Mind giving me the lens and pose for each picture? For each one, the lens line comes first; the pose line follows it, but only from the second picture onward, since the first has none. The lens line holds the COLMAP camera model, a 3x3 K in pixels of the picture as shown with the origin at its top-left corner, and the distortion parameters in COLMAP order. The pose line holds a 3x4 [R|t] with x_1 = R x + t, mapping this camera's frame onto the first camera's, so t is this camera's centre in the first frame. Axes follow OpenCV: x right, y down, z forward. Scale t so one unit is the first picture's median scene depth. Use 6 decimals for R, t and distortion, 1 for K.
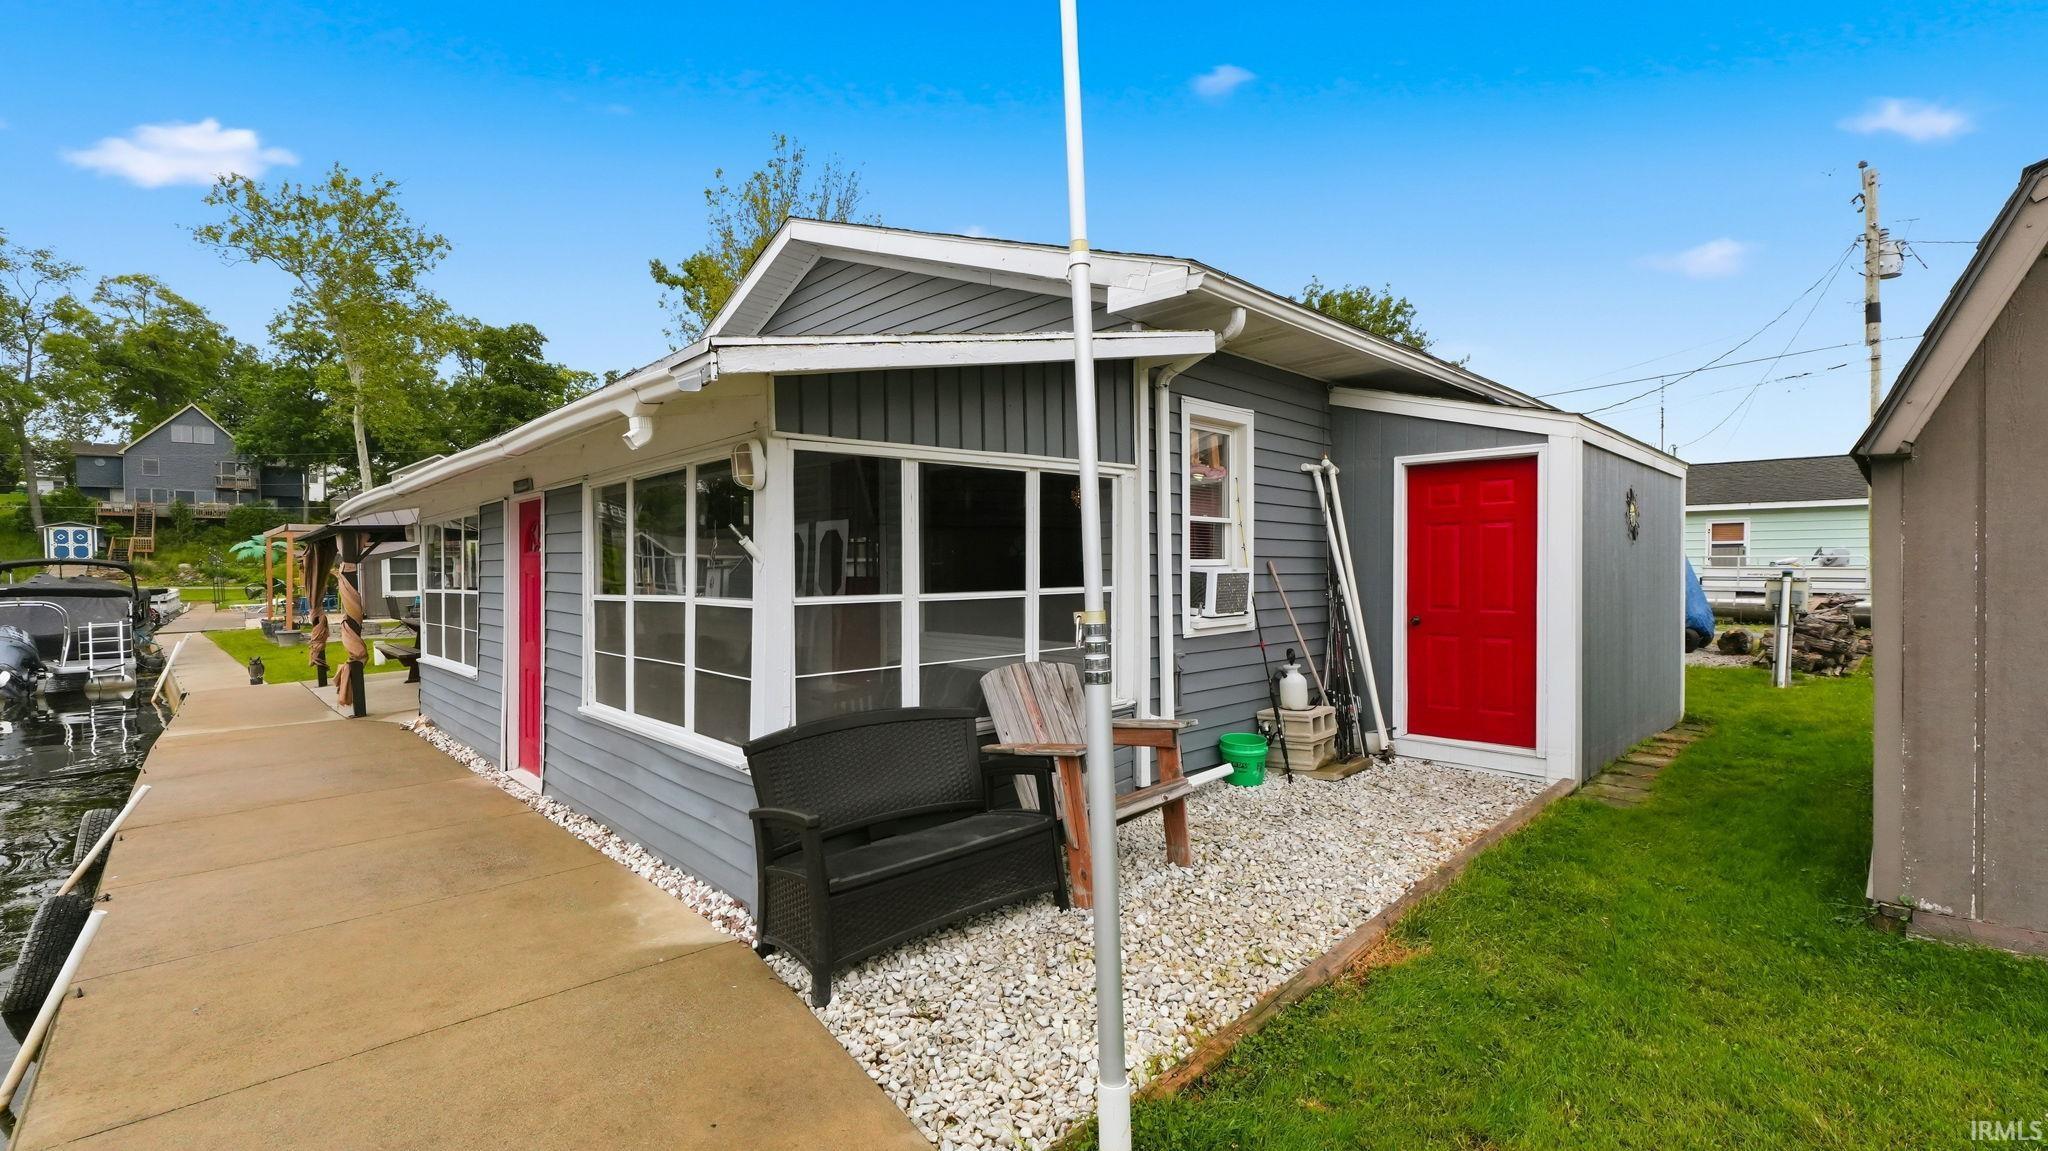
lens RADIAL K [[877.9, 0, 1024.0], [0, 877.9, 575.5], [0, 0, 1]] dist [-0.028703, 0.000297]
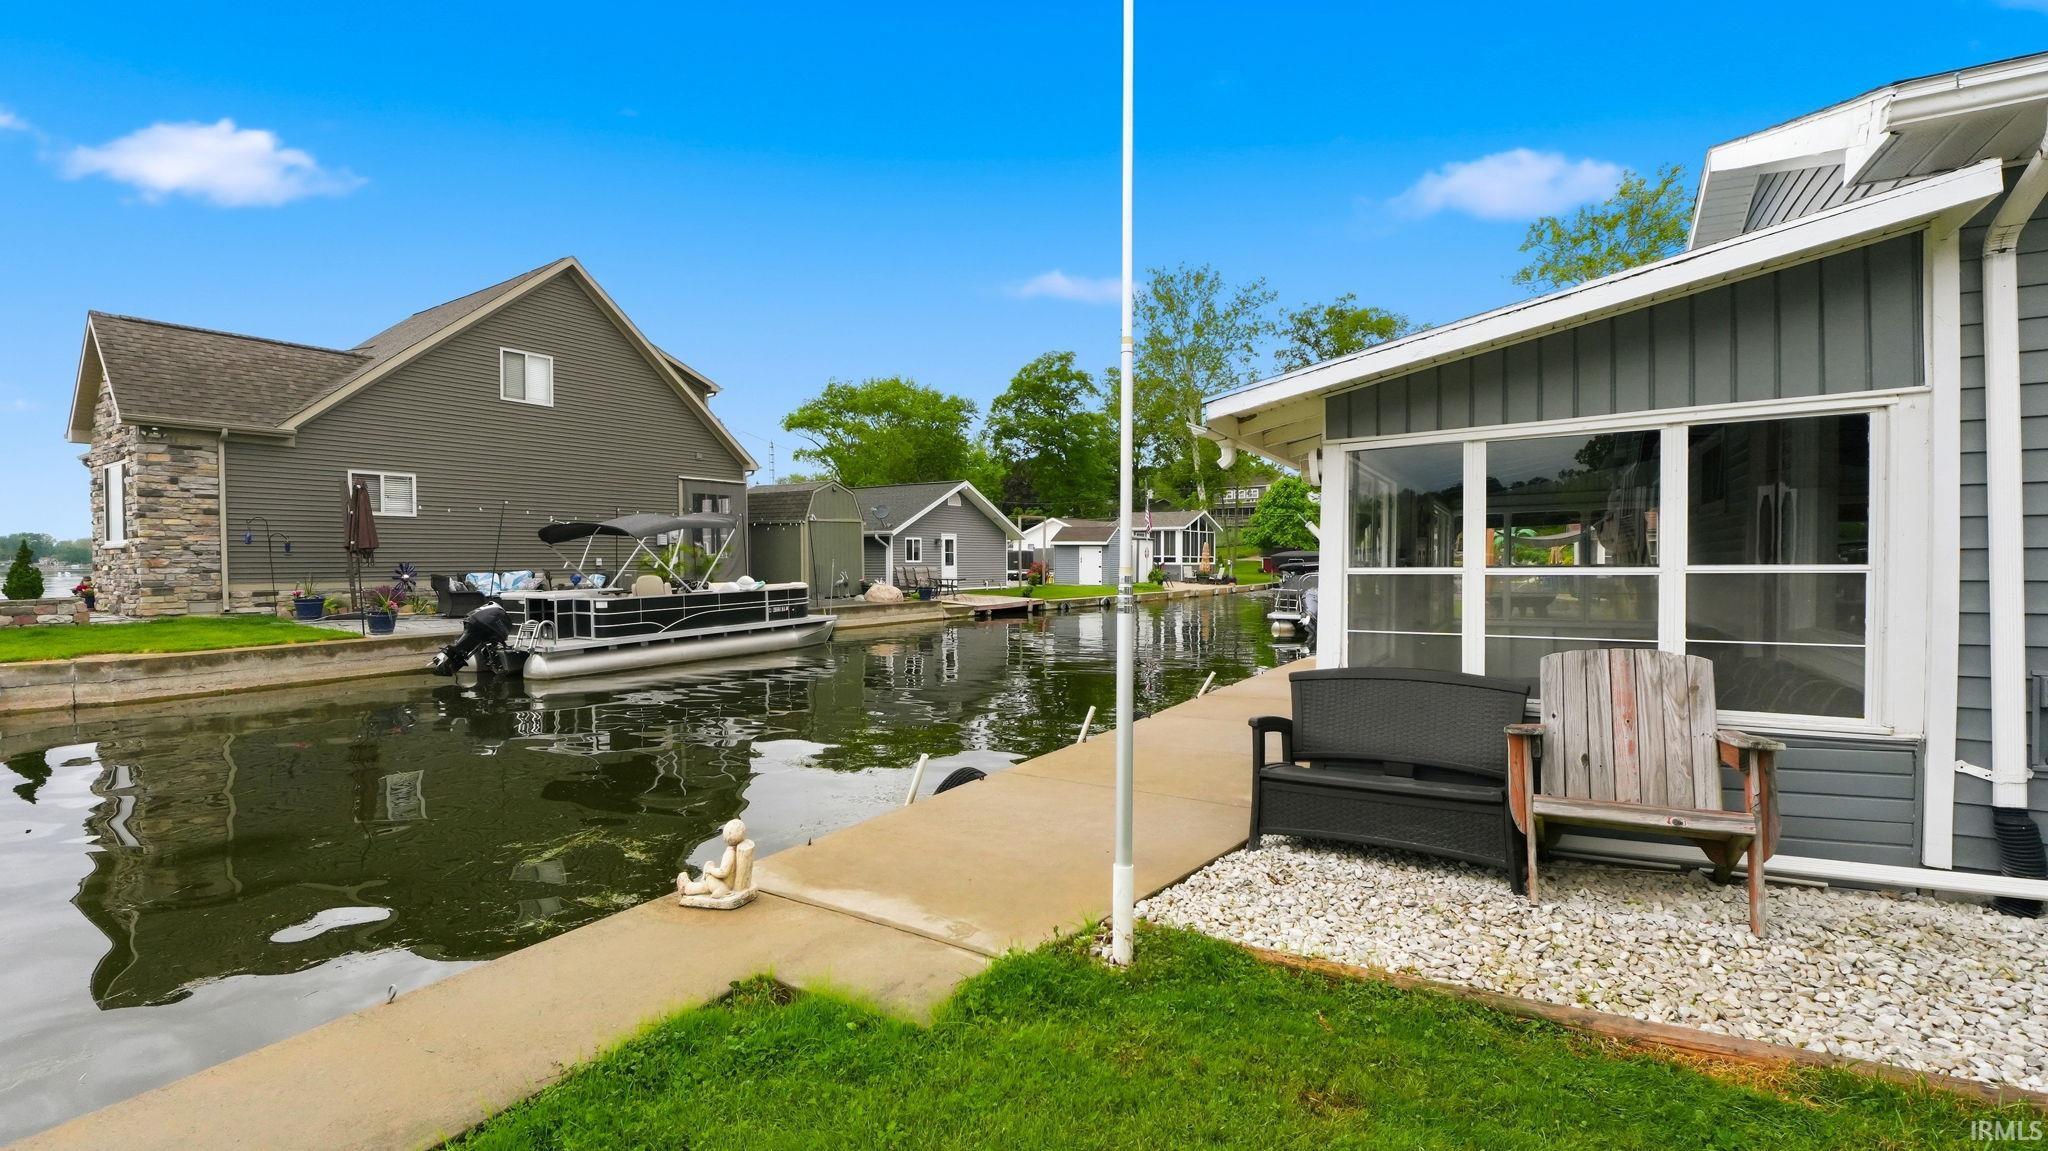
lens RADIAL K [[855.6, 0, 1022.8], [0, 855.6, 561.9], [0, 0, 1]] dist [-0.005247, -0.000136]
pose [[0.239884, 0.005404, -0.970786, 0.740794], [-0.001282, 0.999985, 0.005250, 0.009000], [0.970801, -0.000014, 0.239888, 0.216080]]
